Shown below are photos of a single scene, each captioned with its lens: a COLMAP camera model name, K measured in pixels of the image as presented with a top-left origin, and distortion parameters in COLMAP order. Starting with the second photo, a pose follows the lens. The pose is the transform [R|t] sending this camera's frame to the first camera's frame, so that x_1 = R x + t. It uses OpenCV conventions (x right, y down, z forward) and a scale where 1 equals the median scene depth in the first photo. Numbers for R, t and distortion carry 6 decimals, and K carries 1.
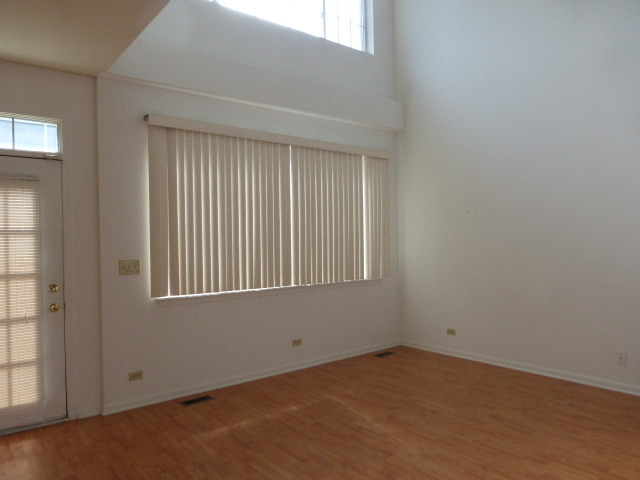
lens RADIAL K [[468.7, 0, 320.5], [0, 468.7, 241.7], [0, 0, 1]] dist [-0.026440, 0.027147]
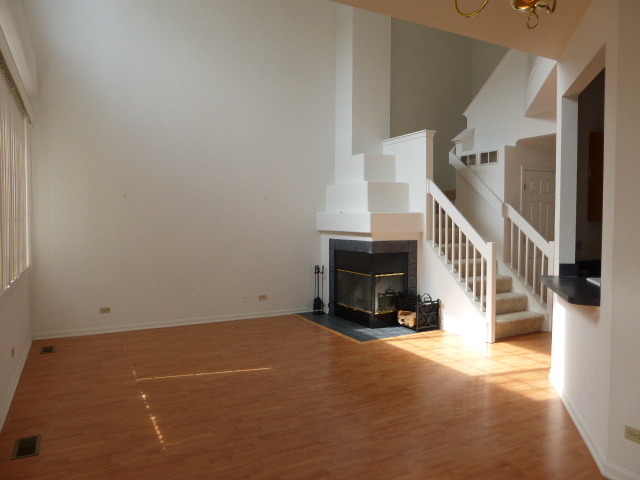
lens RADIAL K [[468.7, 0, 317.3], [0, 468.7, 239.2], [0, 0, 1]] dist [-0.026440, 0.027147]
pose [[0.197119, -0.021588, 0.980142, -0.859961], [0.004378, 0.999767, 0.021139, 0.018577], [-0.980370, 0.000124, 0.197167, 0.443679]]
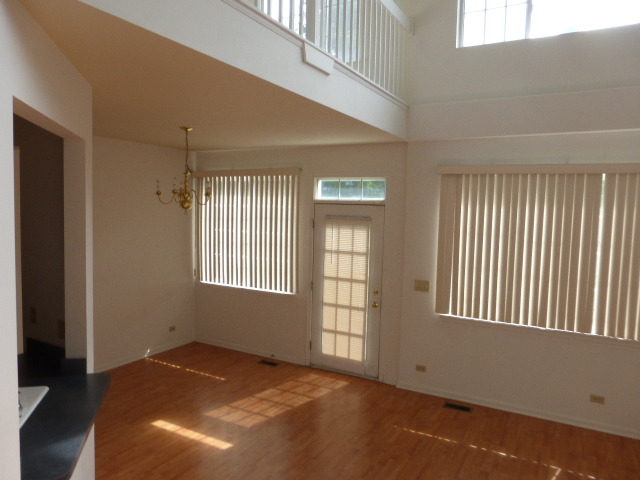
lens RADIAL K [[468.7, 0, 323.8], [0, 468.7, 240.0], [0, 0, 1]] dist [-0.026440, 0.027147]
pose [[0.380095, 0.095062, -0.920049, 0.652386], [-0.036844, 0.995471, 0.087634, -0.170513], [0.924213, 0.000589, 0.381876, 0.242383]]
